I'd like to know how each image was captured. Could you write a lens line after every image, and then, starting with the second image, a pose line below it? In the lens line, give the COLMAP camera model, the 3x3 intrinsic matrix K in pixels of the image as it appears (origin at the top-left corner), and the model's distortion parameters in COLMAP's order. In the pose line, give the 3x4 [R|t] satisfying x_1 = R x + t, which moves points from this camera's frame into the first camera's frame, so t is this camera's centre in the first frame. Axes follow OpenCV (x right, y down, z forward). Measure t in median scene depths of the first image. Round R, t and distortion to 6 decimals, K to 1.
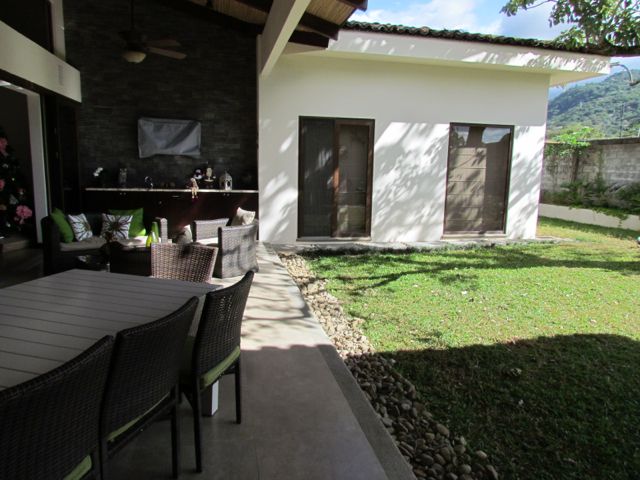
lens RADIAL K [[461.0, 0, 320.0], [0, 461.0, 240.0], [0, 0, 1]] dist [0.001392, 0.001434]
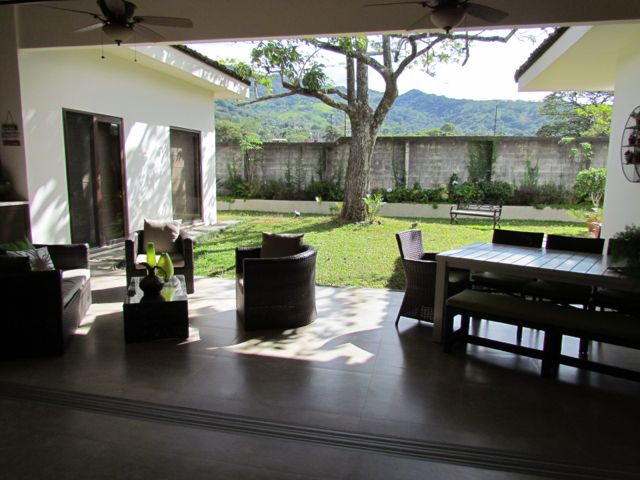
lens RADIAL K [[461.0, 0, 320.0], [0, 461.0, 240.0], [0, 0, 1]] dist [0.001392, 0.001434]
pose [[0.428566, -0.154077, 0.890276, -0.618486], [0.140627, 0.984719, 0.102726, -0.054004], [-0.892499, 0.081172, 0.443685, 0.231268]]
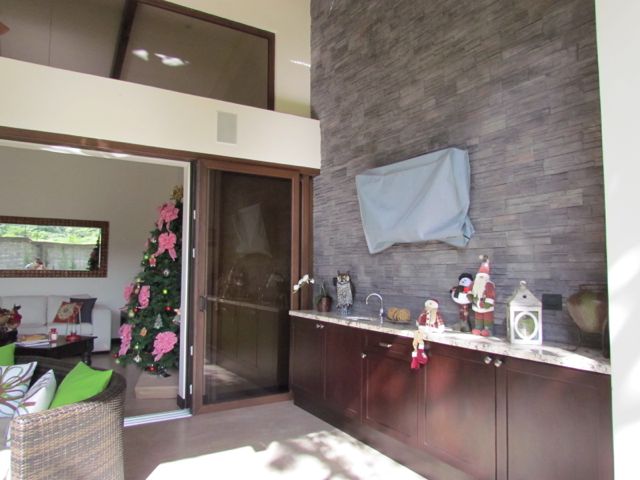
lens RADIAL K [[461.0, 0, 320.0], [0, 461.0, 240.0], [0, 0, 1]] dist [0.001392, 0.001434]
pose [[0.311194, -0.084442, -0.946587, 0.044985], [-0.145513, 0.980066, -0.135266, -0.116244], [0.939140, 0.179835, 0.292703, 0.784176]]
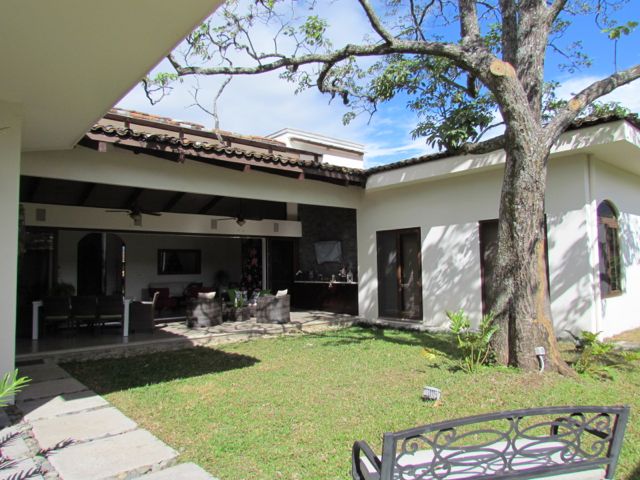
lens RADIAL K [[461.0, 0, 320.0], [0, 461.0, 240.0], [0, 0, 1]] dist [0.001392, 0.001434]
pose [[0.455904, -0.081833, -0.886259, 1.138300], [-0.113604, 0.982269, -0.149137, -0.007321], [0.882749, 0.168675, 0.438523, 0.213812]]
